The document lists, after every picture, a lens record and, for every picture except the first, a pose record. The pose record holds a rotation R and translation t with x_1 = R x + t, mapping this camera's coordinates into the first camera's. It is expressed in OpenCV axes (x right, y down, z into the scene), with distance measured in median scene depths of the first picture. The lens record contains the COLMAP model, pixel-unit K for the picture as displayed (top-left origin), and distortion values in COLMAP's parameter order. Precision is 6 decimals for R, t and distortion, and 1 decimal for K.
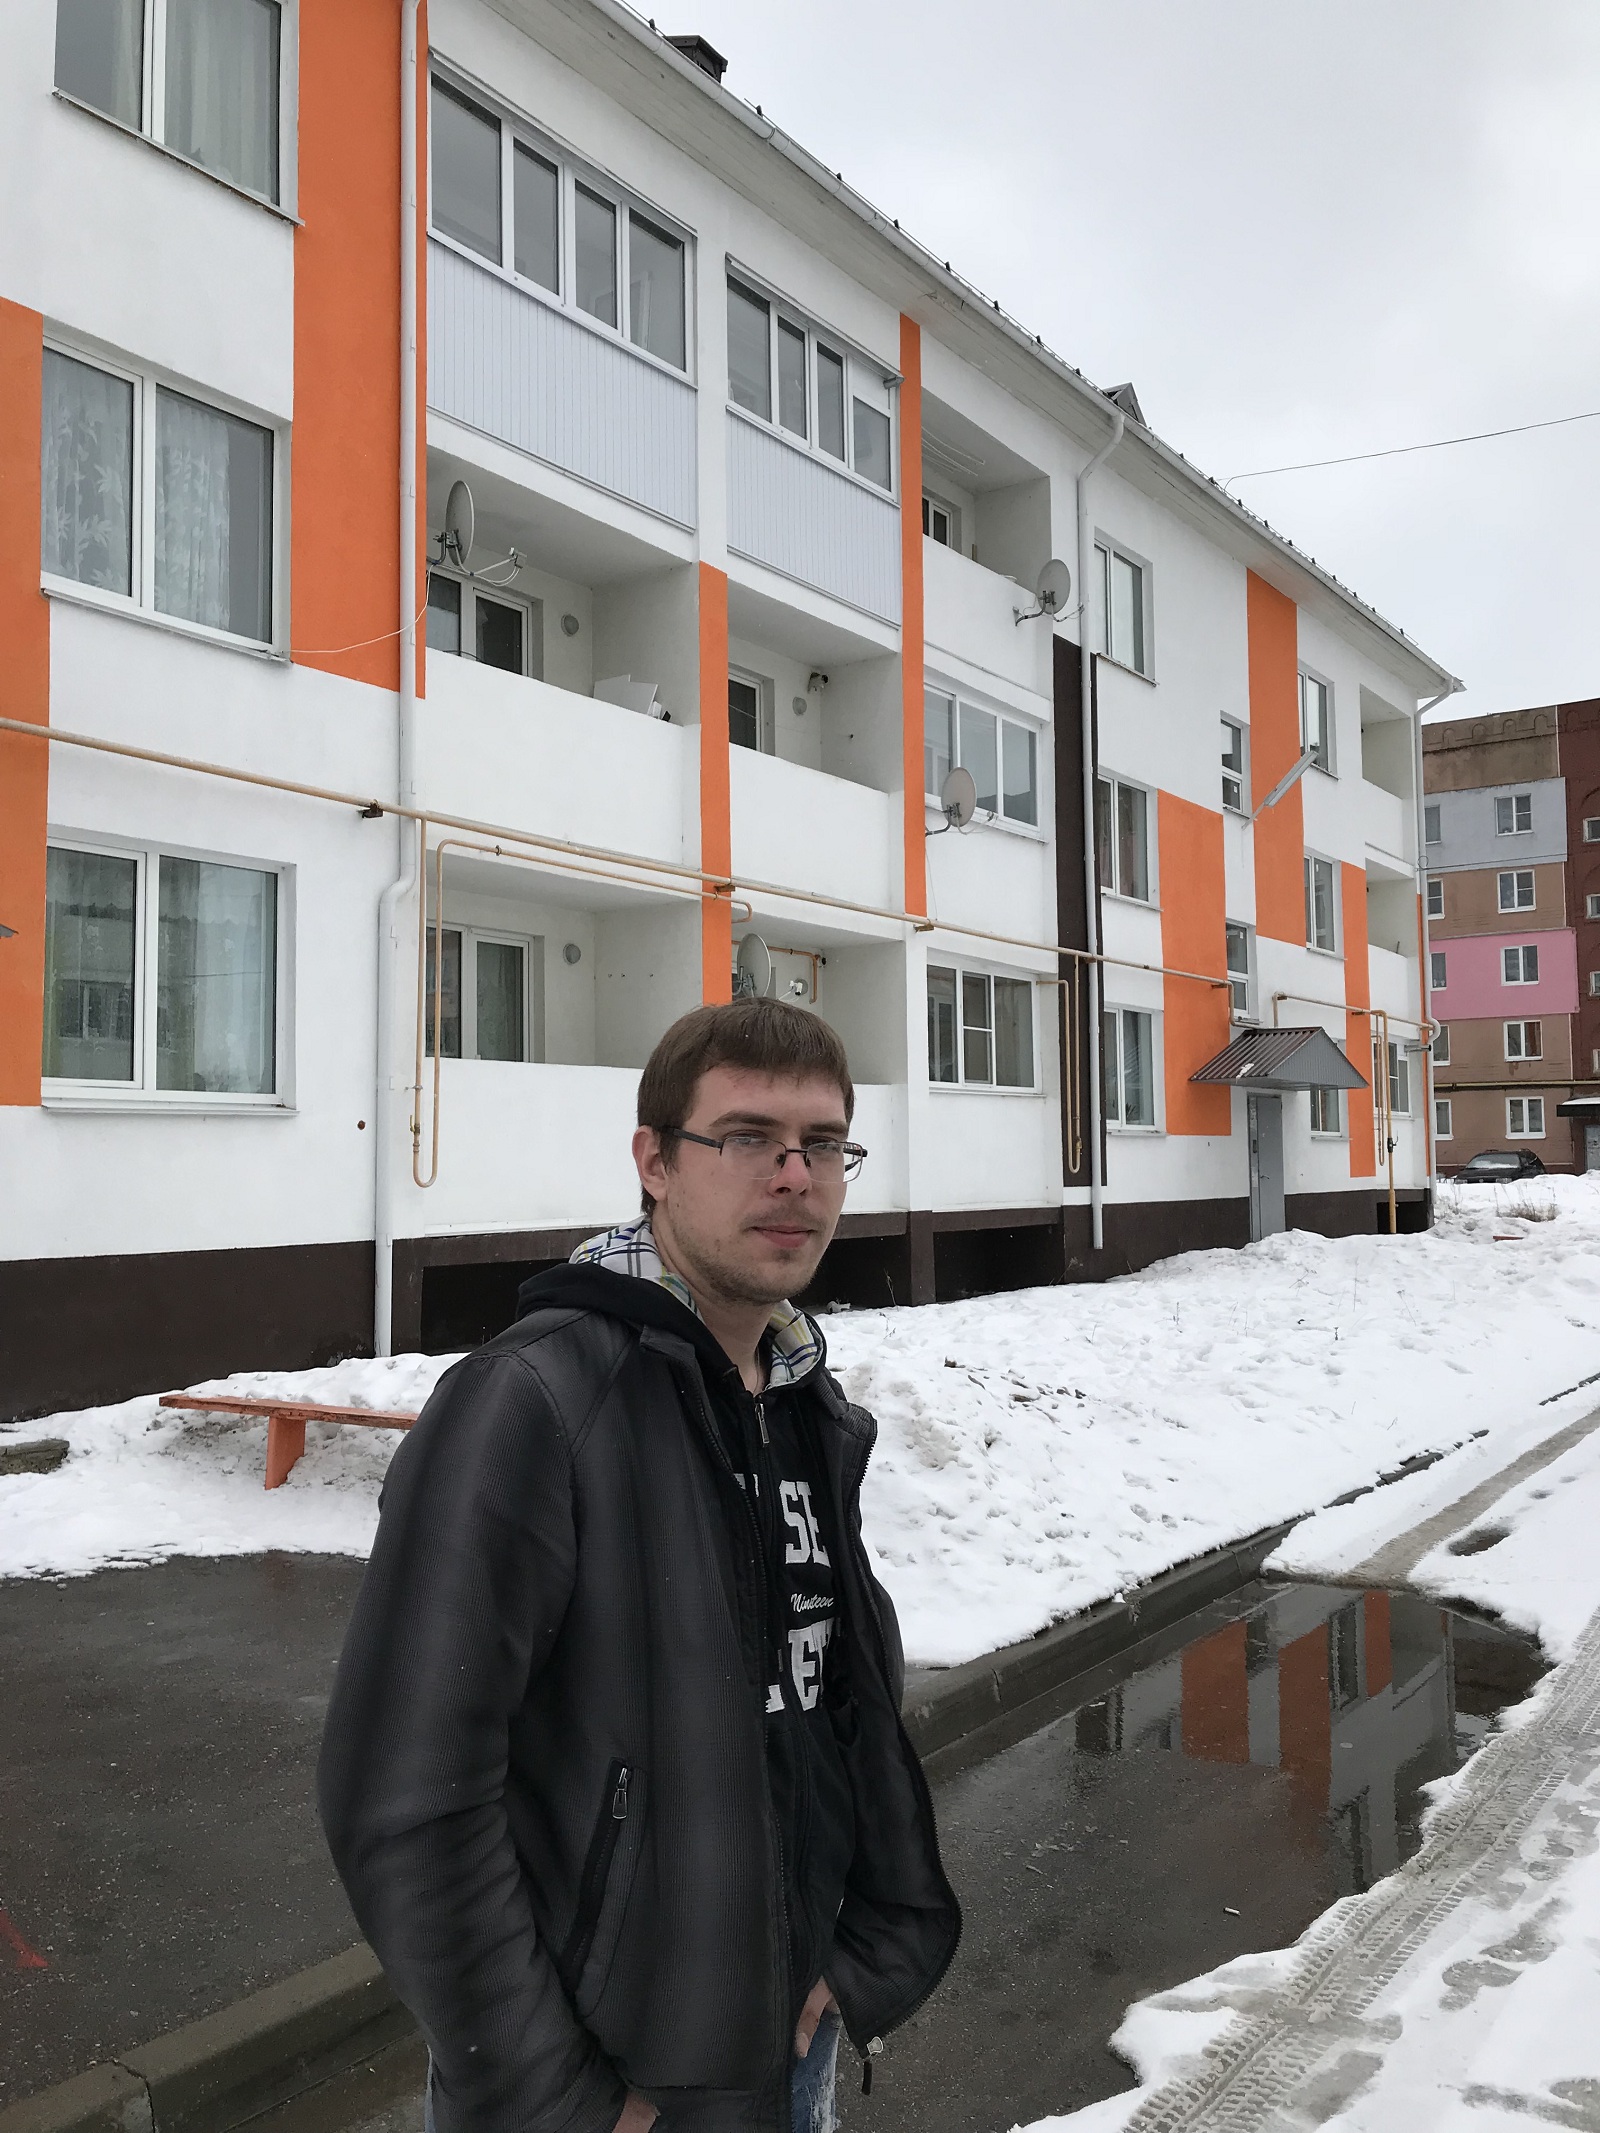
lens RADIAL K [[1653.5, 0, 800.0], [0, 1653.5, 1066.5], [0, 0, 1]] dist [0.034932, -0.005872]
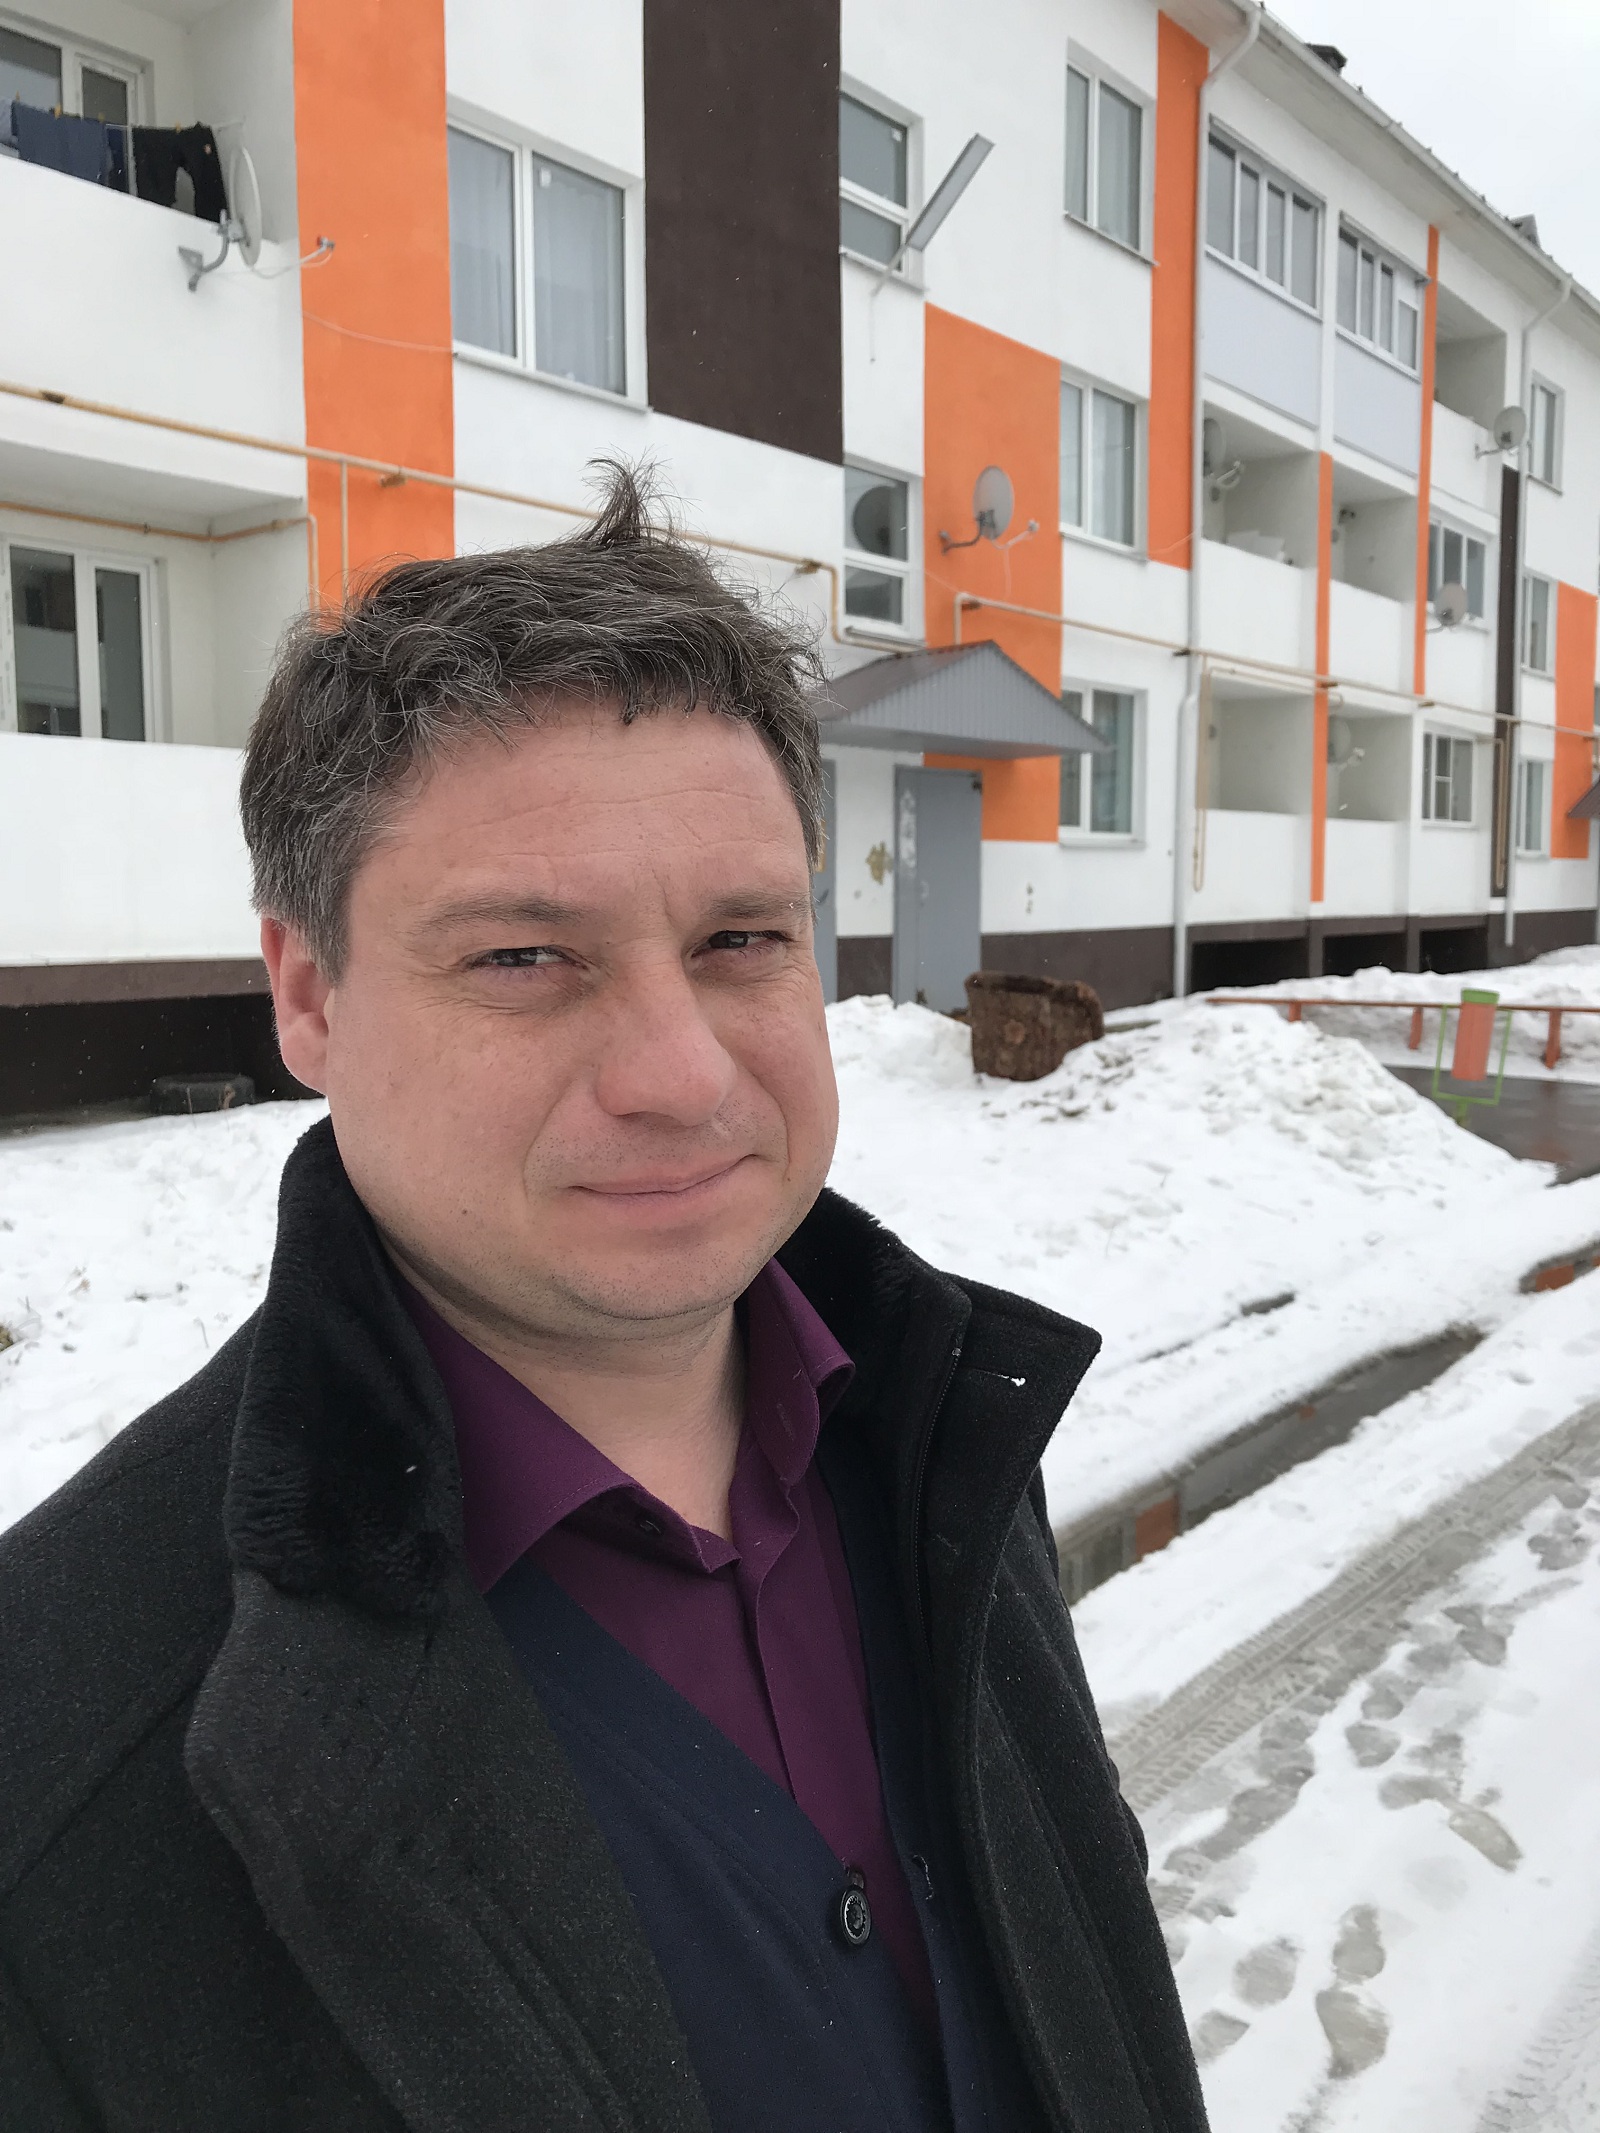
lens RADIAL K [[1856.9, 0, 722.1], [0, 1856.9, 1057.3], [0, 0, 1]] dist [-0.054065, 0.111767]
pose [[0.998894, 0.011617, -0.045555, -0.585140], [-0.004373, 0.987747, 0.156002, -0.044260], [0.046809, -0.155630, 0.986706, -0.774760]]
